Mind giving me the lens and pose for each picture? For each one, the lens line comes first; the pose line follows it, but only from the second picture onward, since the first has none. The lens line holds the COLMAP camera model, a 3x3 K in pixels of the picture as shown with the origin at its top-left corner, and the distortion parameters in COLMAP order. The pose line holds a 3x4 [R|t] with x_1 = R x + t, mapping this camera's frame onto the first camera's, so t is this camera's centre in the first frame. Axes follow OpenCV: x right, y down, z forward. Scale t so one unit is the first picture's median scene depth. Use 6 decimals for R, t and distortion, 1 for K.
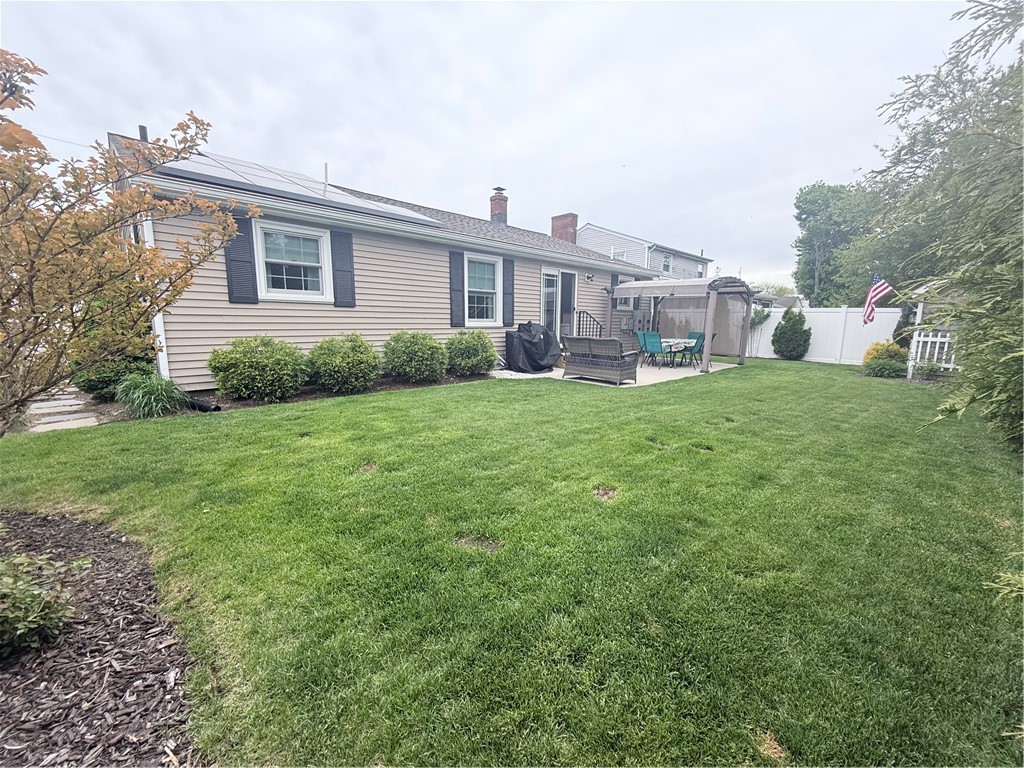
lens RADIAL K [[406.5, 0, 510.6], [0, 406.5, 385.2], [0, 0, 1]] dist [0.001969, 0.000074]
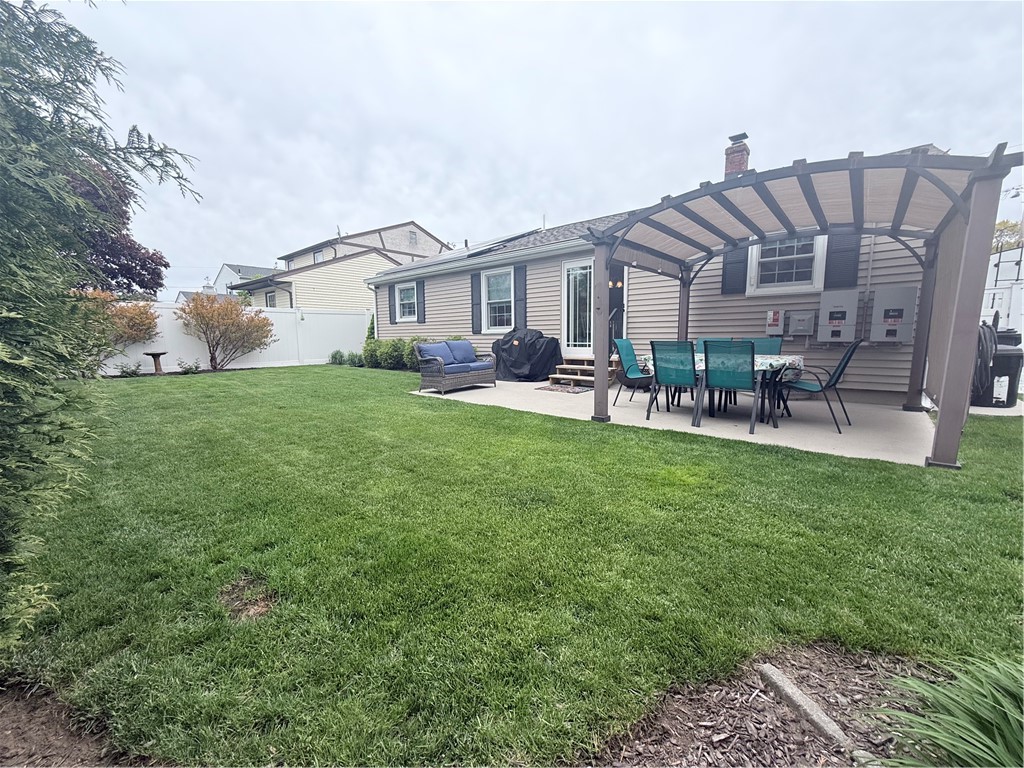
lens RADIAL K [[406.5, 0, 510.8], [0, 406.5, 385.9], [0, 0, 1]] dist [0.001969, 0.000074]
pose [[0.087598, 0.138863, -0.986430, 1.033010], [-0.119655, 0.984534, 0.127970, -0.147625], [0.988944, 0.106821, 0.102859, 0.924882]]
